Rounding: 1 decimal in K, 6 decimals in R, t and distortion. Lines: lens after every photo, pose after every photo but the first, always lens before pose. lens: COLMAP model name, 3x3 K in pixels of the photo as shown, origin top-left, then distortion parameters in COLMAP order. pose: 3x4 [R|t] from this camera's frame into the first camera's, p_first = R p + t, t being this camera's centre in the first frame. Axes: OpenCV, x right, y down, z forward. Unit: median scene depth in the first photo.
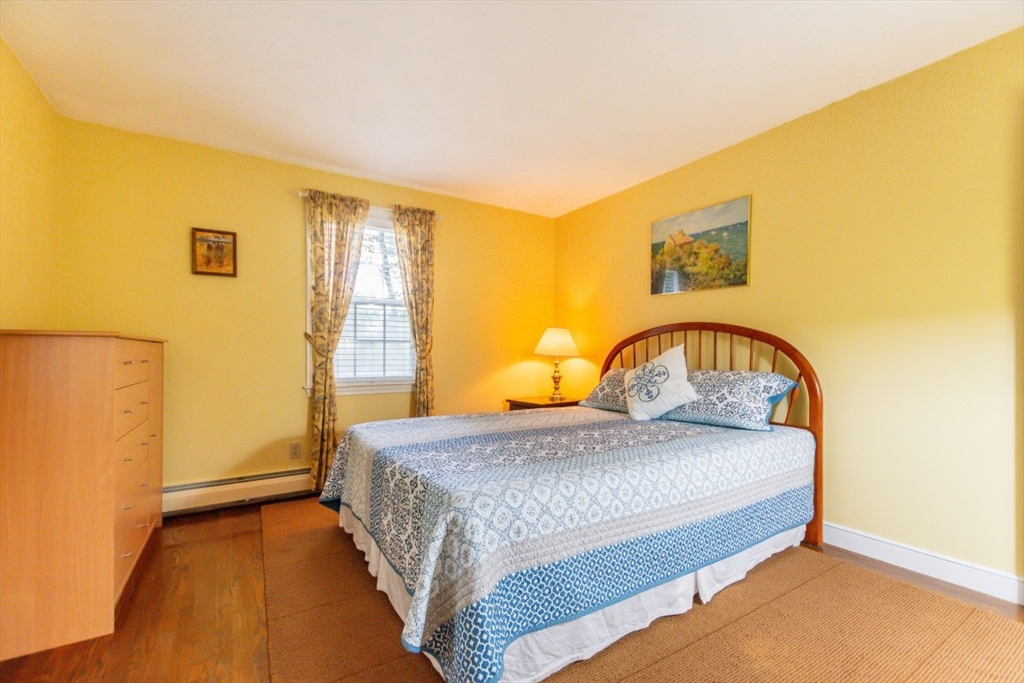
lens RADIAL K [[448.6, 0, 514.1], [0, 448.6, 343.9], [0, 0, 1]] dist [0.009638, -0.002402]
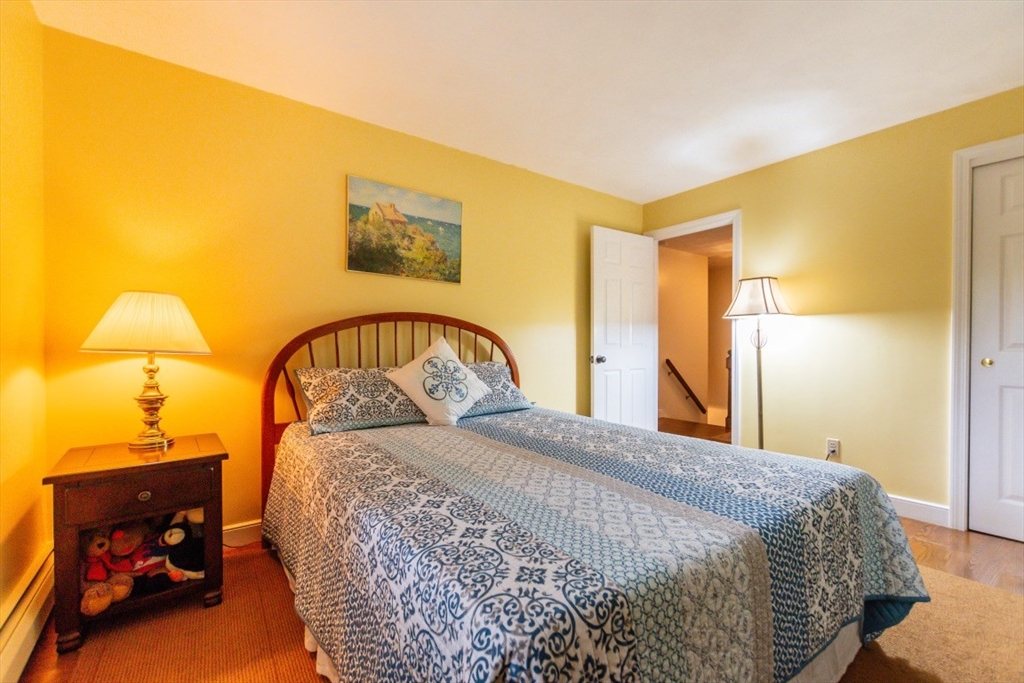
lens RADIAL K [[448.6, 0, 514.6], [0, 448.6, 346.0], [0, 0, 1]] dist [0.009638, -0.002402]
pose [[-0.073126, -0.006152, 0.997304, -0.515526], [-0.020314, 0.999783, 0.004678, 0.011044], [-0.997116, -0.019917, -0.073235, 0.836865]]
